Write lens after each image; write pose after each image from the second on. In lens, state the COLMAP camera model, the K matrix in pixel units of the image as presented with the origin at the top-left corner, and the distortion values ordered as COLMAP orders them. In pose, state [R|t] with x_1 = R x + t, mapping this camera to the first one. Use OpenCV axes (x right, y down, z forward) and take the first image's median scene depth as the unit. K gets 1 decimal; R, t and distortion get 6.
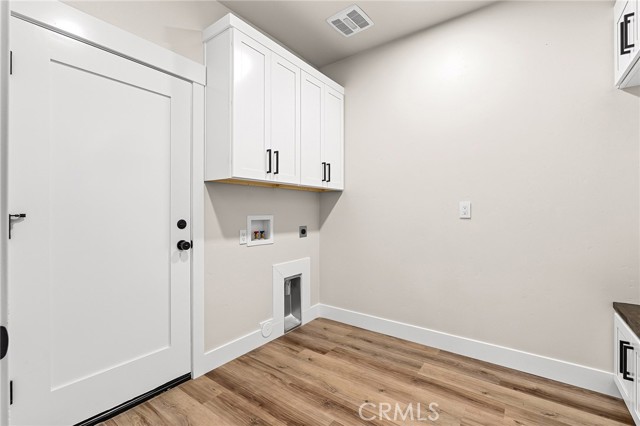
lens RADIAL K [[281.9, 0, 320.6], [0, 281.9, 211.4], [0, 0, 1]] dist [-0.000346, -0.001709]
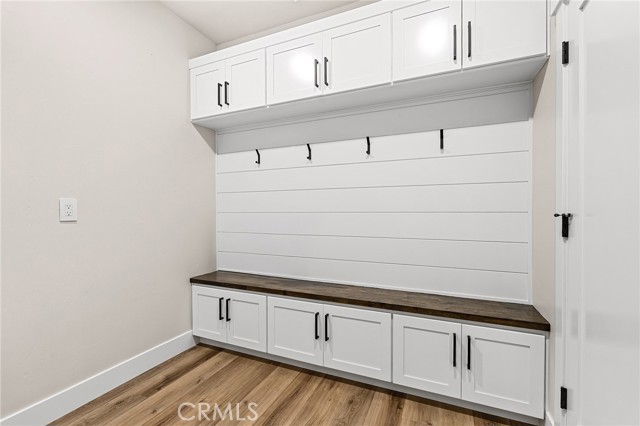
lens RADIAL K [[281.9, 0, 320.4], [0, 281.9, 212.9], [0, 0, 1]] dist [-0.000346, -0.001709]
pose [[-0.218135, -0.004821, 0.975907, -0.362317], [0.002541, 0.999982, 0.005508, 0.001205], [-0.975915, 0.003681, -0.218119, 0.586446]]
